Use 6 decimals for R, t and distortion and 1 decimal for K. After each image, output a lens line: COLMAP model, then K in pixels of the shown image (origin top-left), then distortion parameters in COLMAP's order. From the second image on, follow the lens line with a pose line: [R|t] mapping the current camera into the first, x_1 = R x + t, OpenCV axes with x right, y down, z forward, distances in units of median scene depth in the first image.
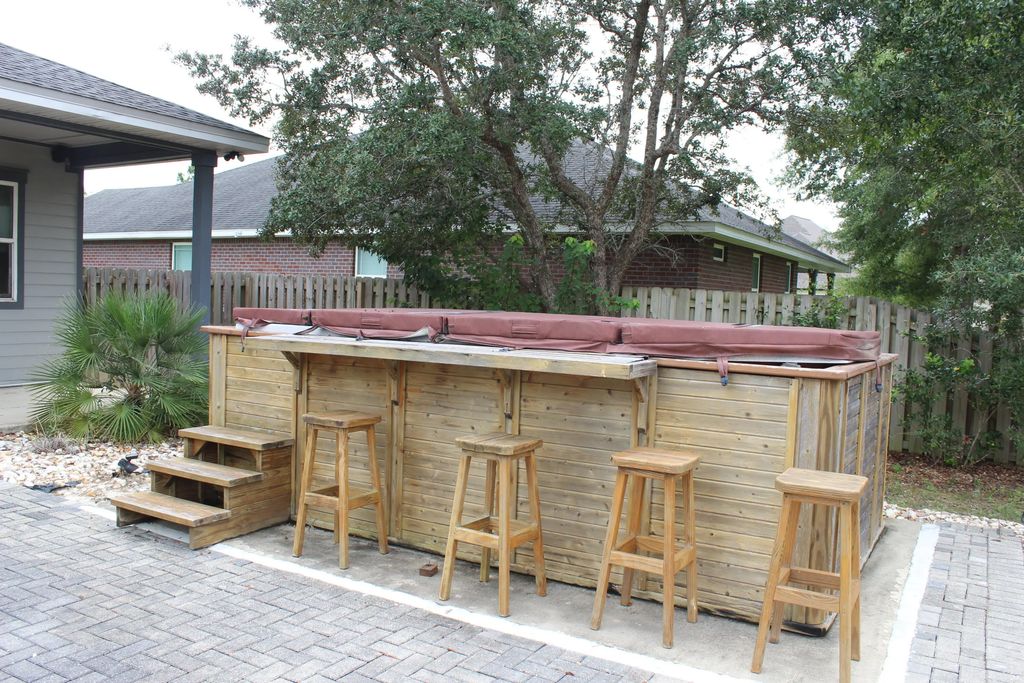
lens RADIAL K [[854.8, 0, 507.8], [0, 854.8, 339.9], [0, 0, 1]] dist [-0.149627, 0.129412]
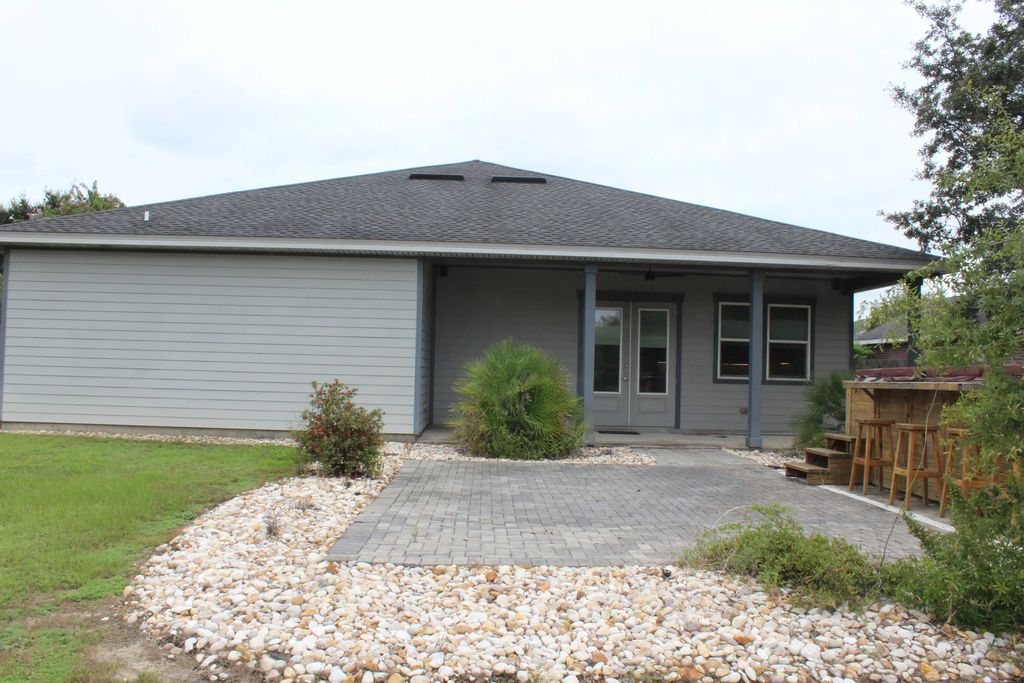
lens RADIAL K [[854.8, 0, 512.0], [0, 854.8, 342.4], [0, 0, 1]] dist [-0.149627, 0.129412]
pose [[0.532936, -0.052556, -0.844522, 1.037248], [-0.053166, 0.994017, -0.095410, 0.147088], [0.844483, 0.095748, 0.526954, -0.763962]]
